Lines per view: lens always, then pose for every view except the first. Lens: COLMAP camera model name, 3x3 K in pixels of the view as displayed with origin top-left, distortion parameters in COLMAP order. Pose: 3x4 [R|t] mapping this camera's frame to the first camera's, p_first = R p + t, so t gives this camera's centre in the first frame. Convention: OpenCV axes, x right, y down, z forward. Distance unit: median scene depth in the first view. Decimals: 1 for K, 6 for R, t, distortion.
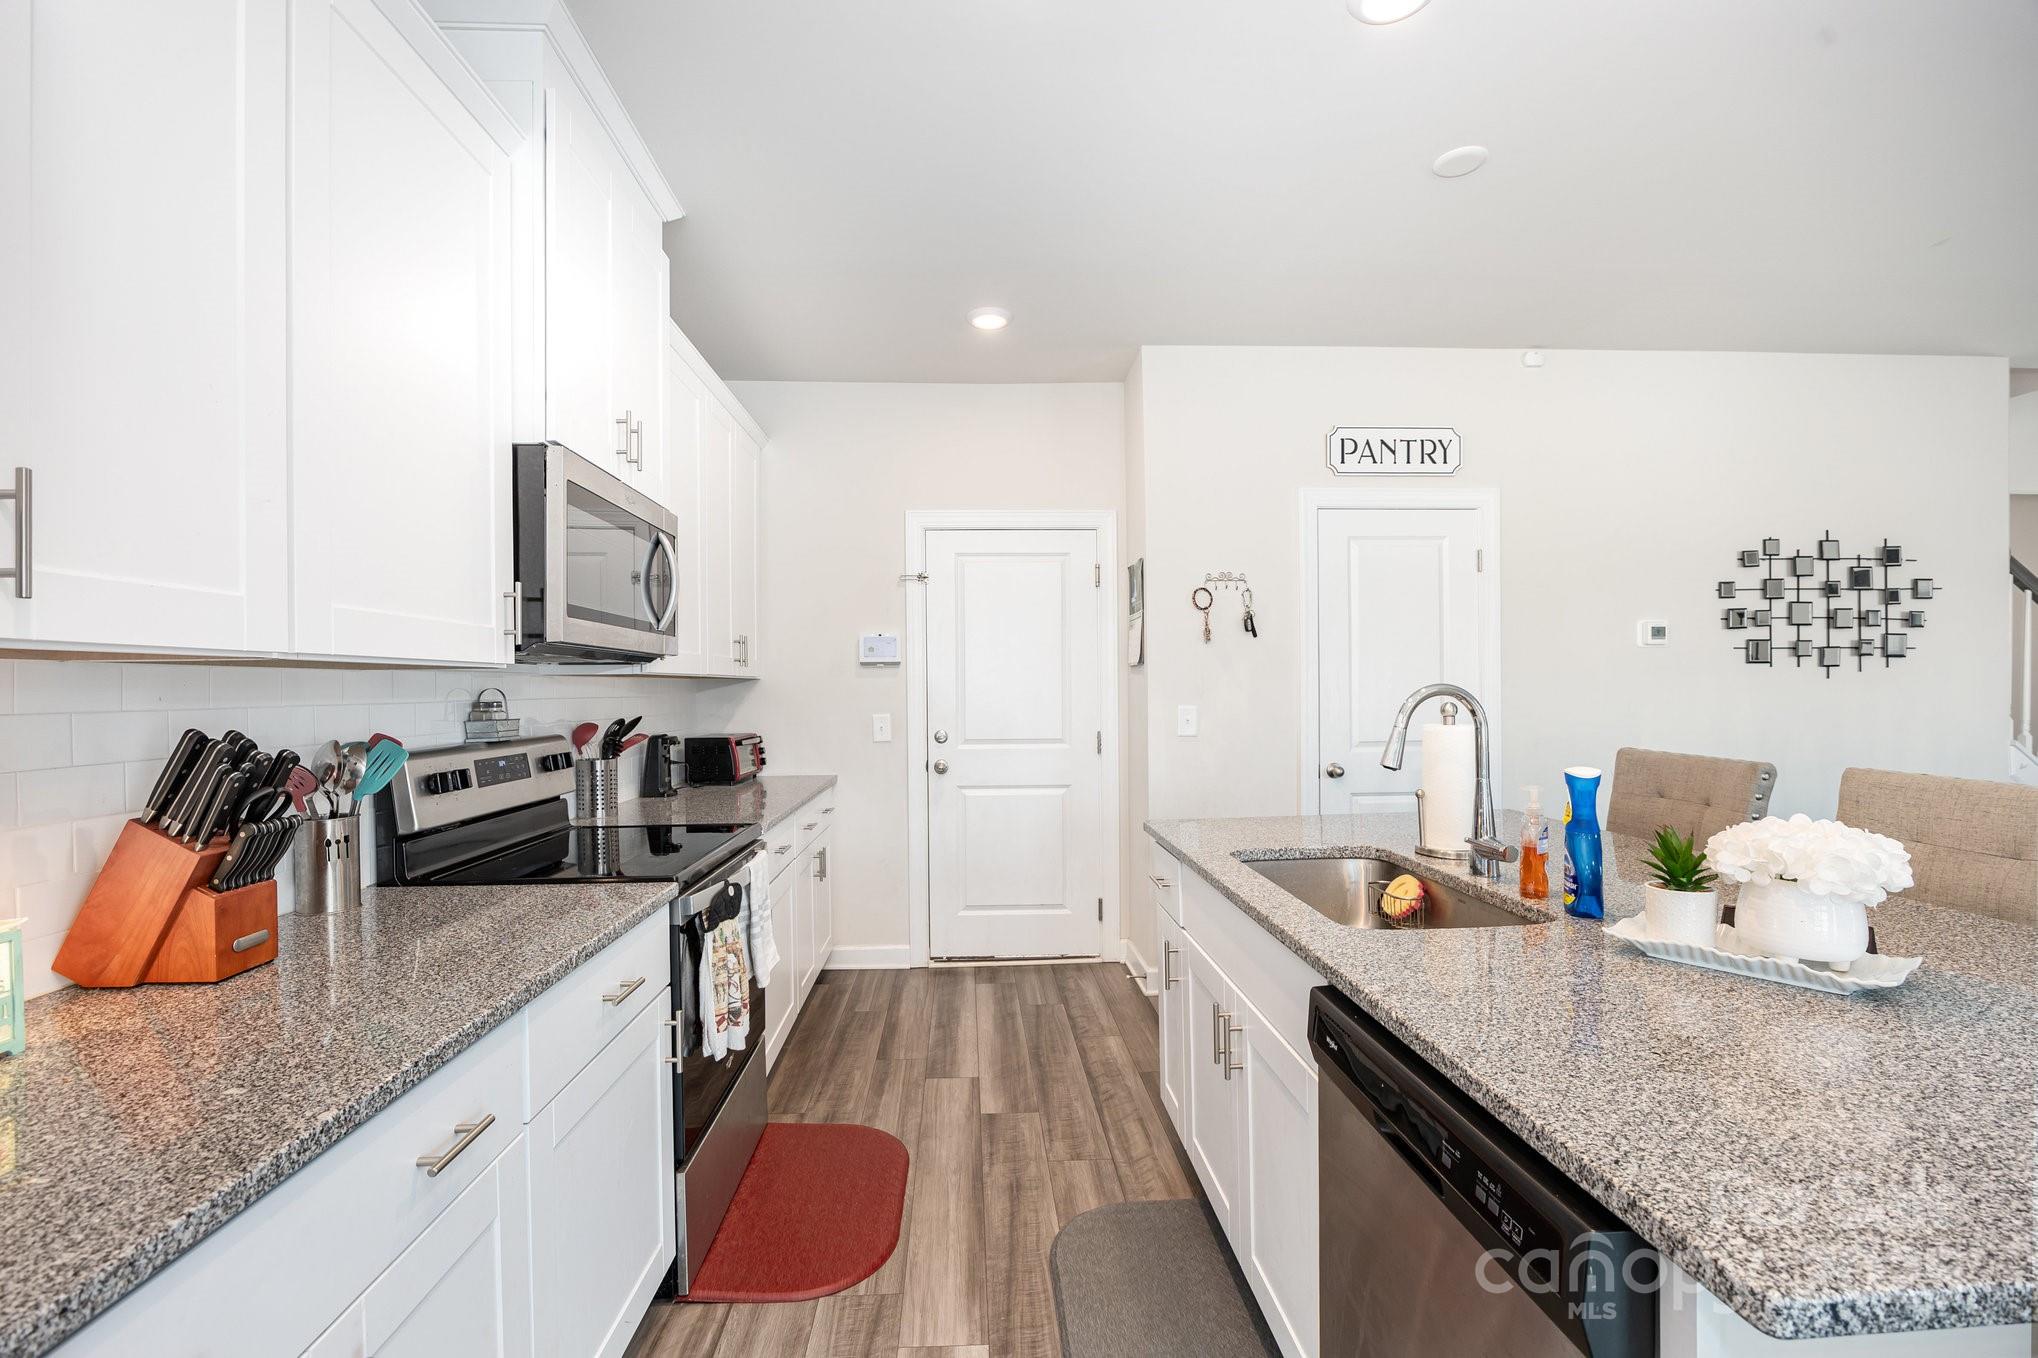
lens RADIAL K [[875.0, 0, 1019.0], [0, 875.0, 679.0], [0, 0, 1]] dist [-0.001209, -0.000345]
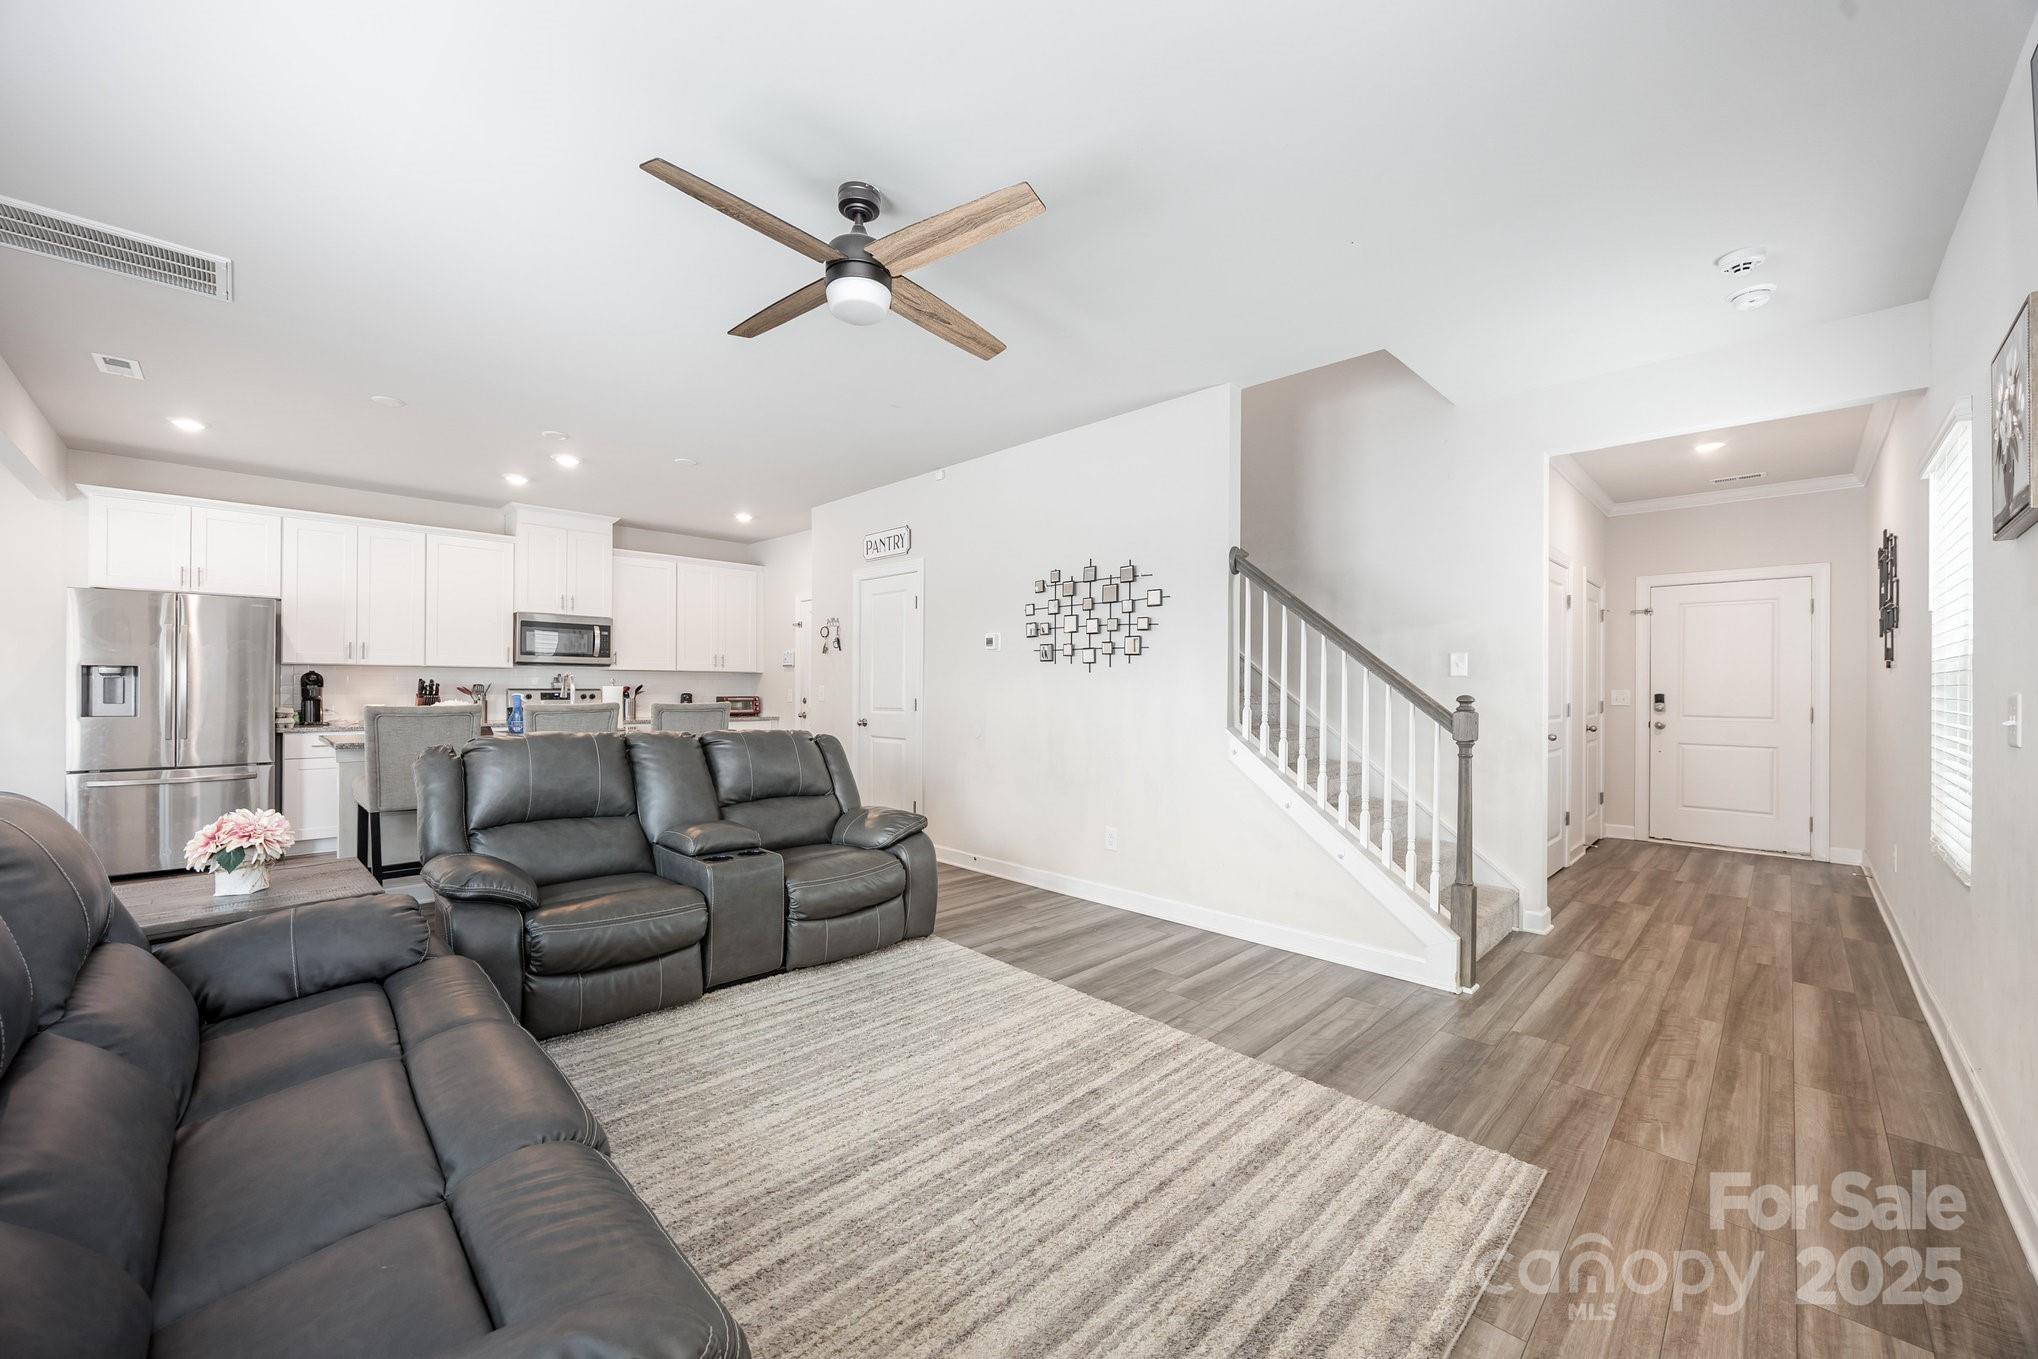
lens RADIAL K [[777.8, 0, 1000.8], [0, 777.8, 683.8], [0, 0, 1]] dist [-0.000268, 0.000055]
pose [[0.660625, 0.010668, -0.750640, 1.714748], [-0.009747, 0.999937, 0.005633, 0.011094], [0.750652, 0.003595, 0.660688, 0.131668]]
